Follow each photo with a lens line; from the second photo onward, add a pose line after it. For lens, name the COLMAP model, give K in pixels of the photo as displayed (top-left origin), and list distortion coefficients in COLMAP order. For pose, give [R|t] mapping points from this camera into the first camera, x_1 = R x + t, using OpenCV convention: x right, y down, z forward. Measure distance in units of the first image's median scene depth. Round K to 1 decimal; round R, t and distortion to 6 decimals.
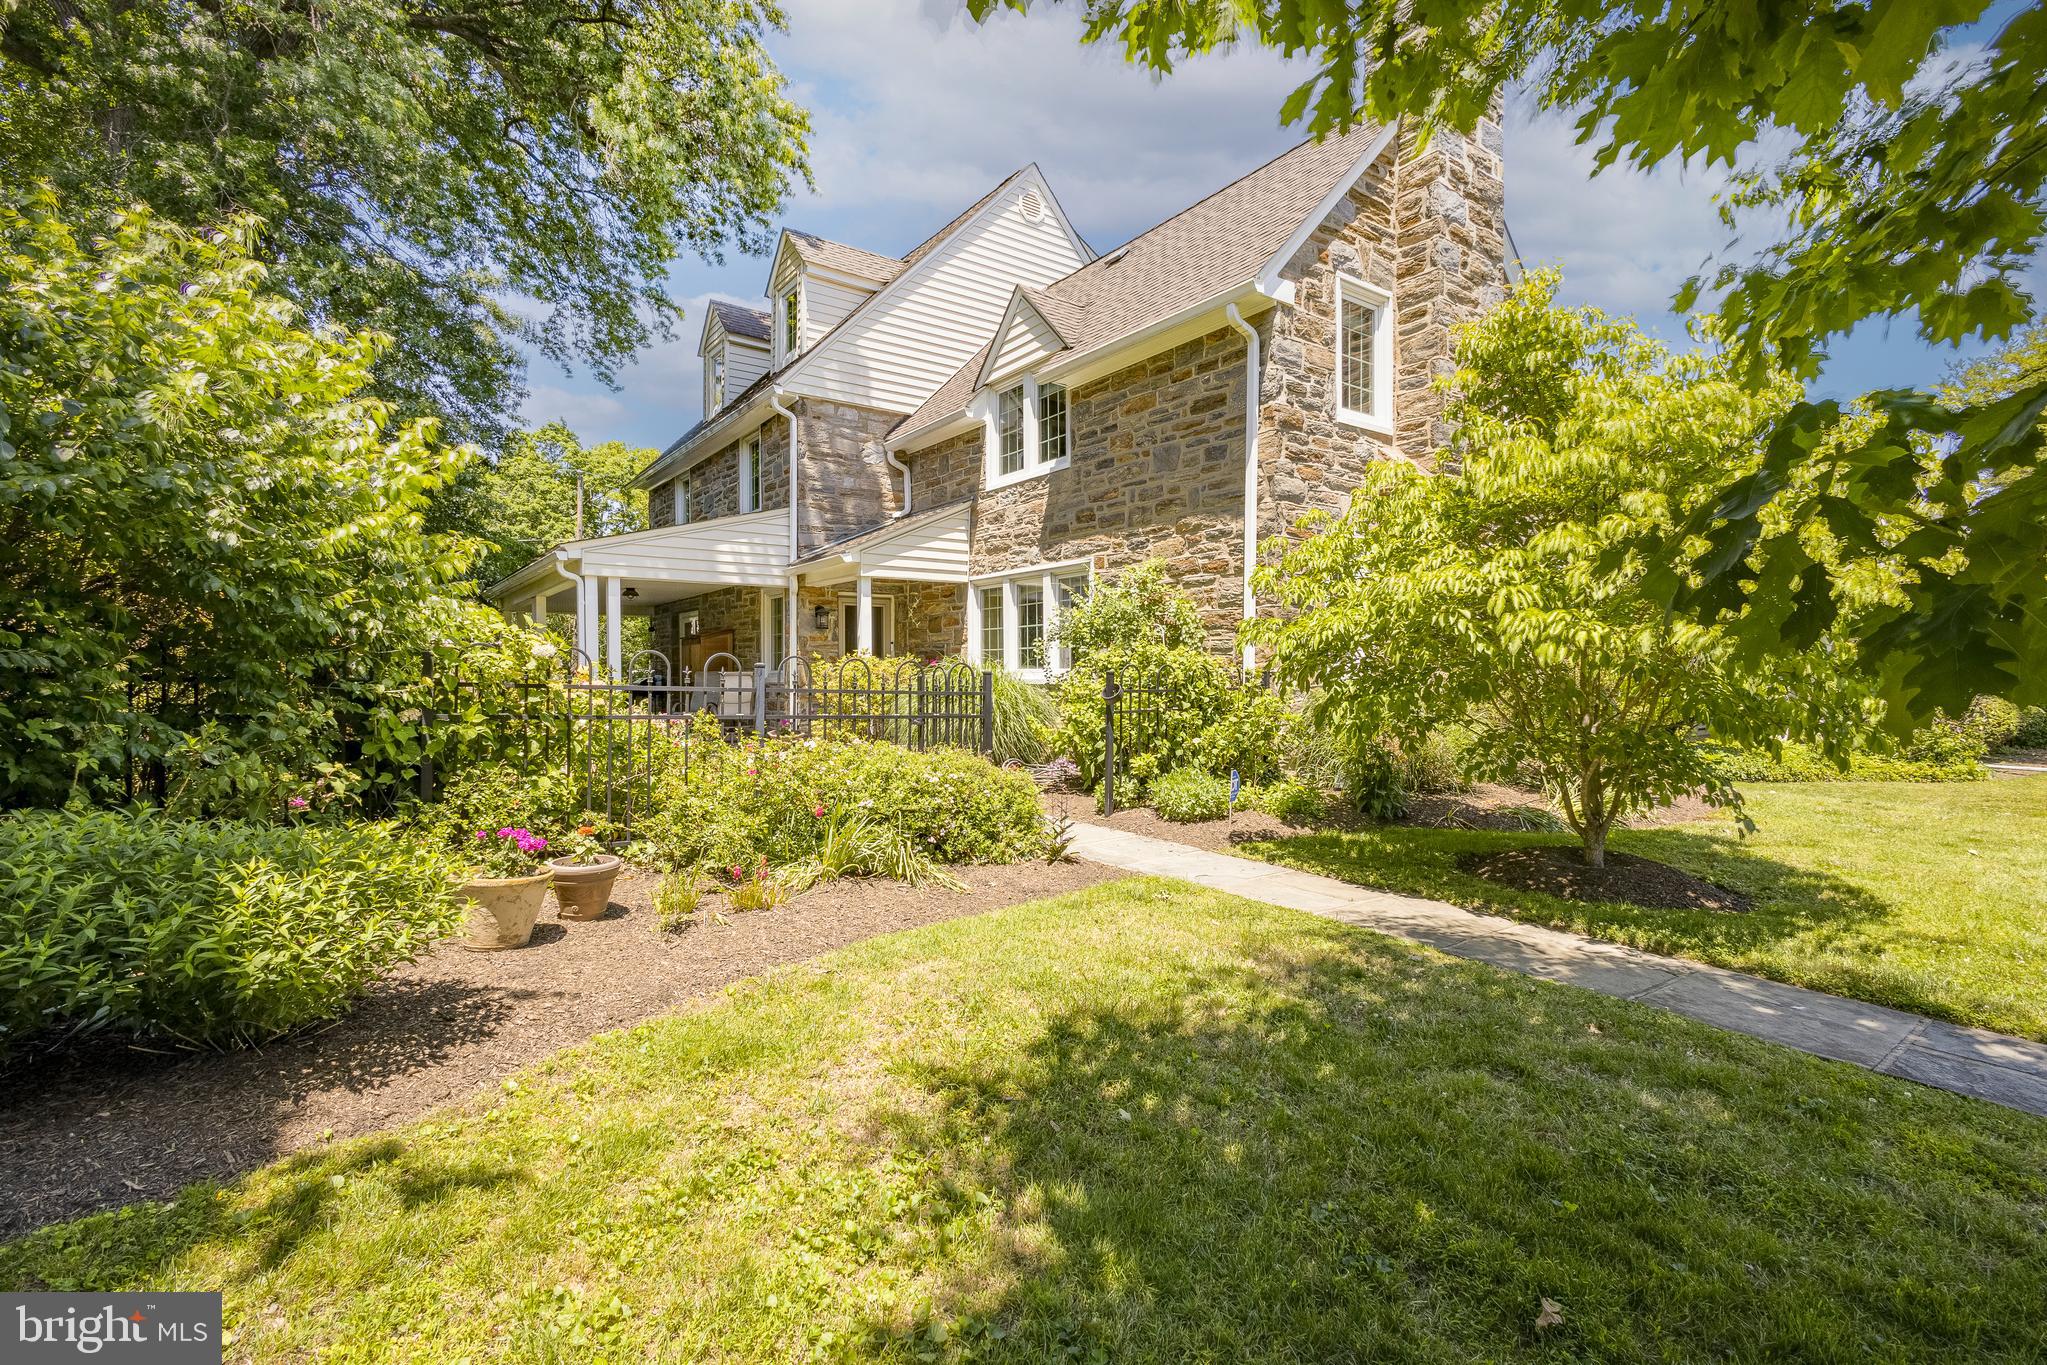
lens RADIAL K [[909.6, 0, 967.5], [0, 909.6, 682.5], [0, 0, 1]] dist [0.000412, -0.000114]
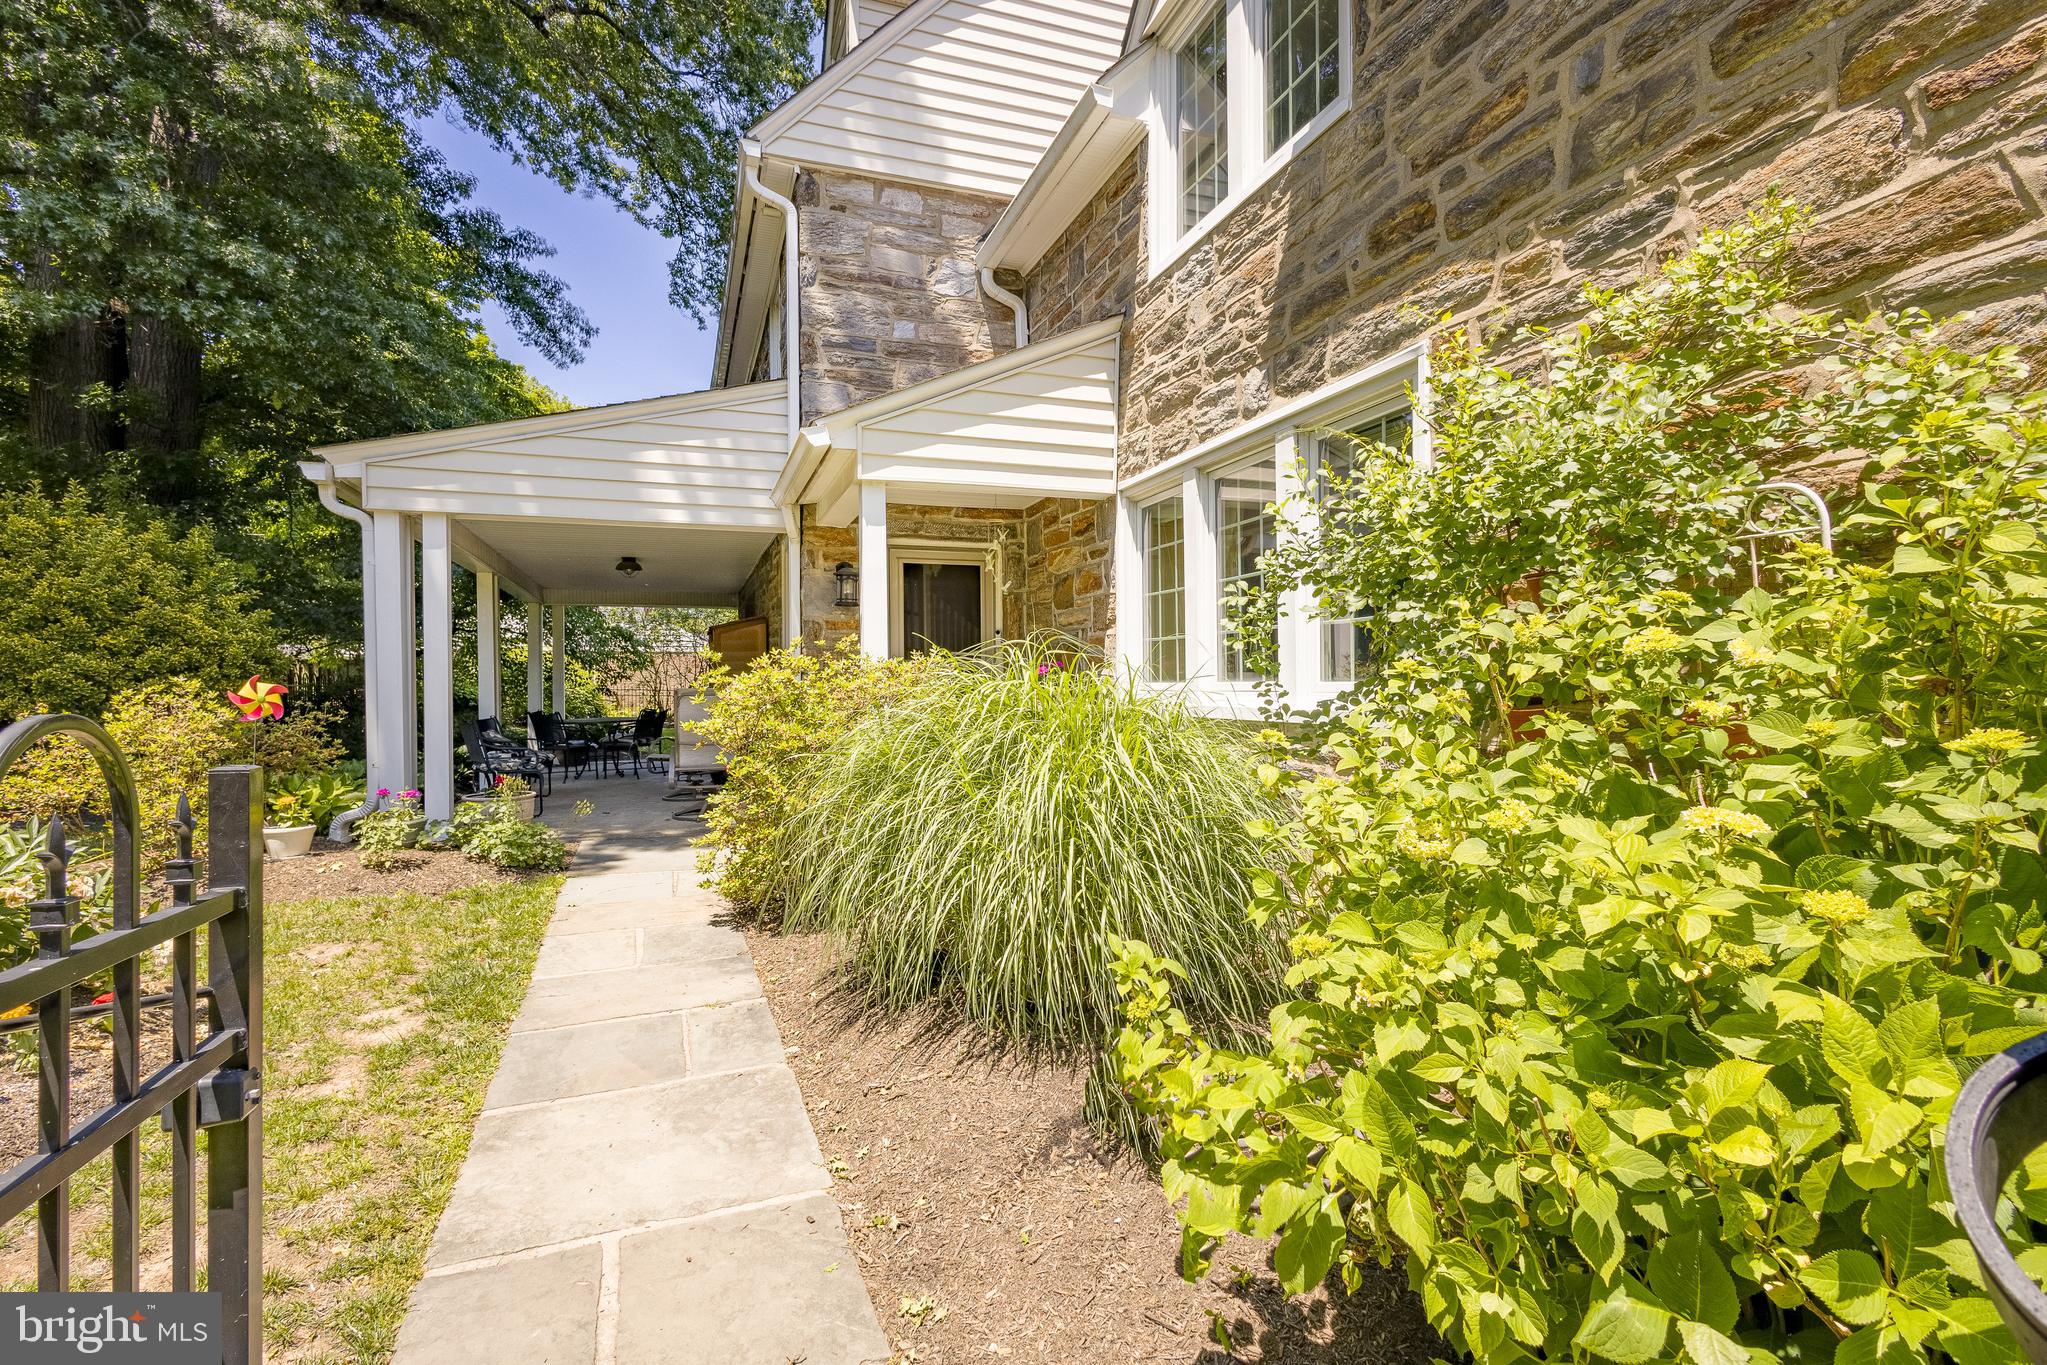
lens RADIAL K [[909.6, 0, 967.5], [0, 909.6, 682.5], [0, 0, 1]] dist [0.000412, -0.000114]
pose [[0.958249, -0.003958, -0.285907, 0.062473], [0.002535, 0.999982, -0.005346, -0.012208], [0.285923, 0.004398, 0.958242, 0.550543]]
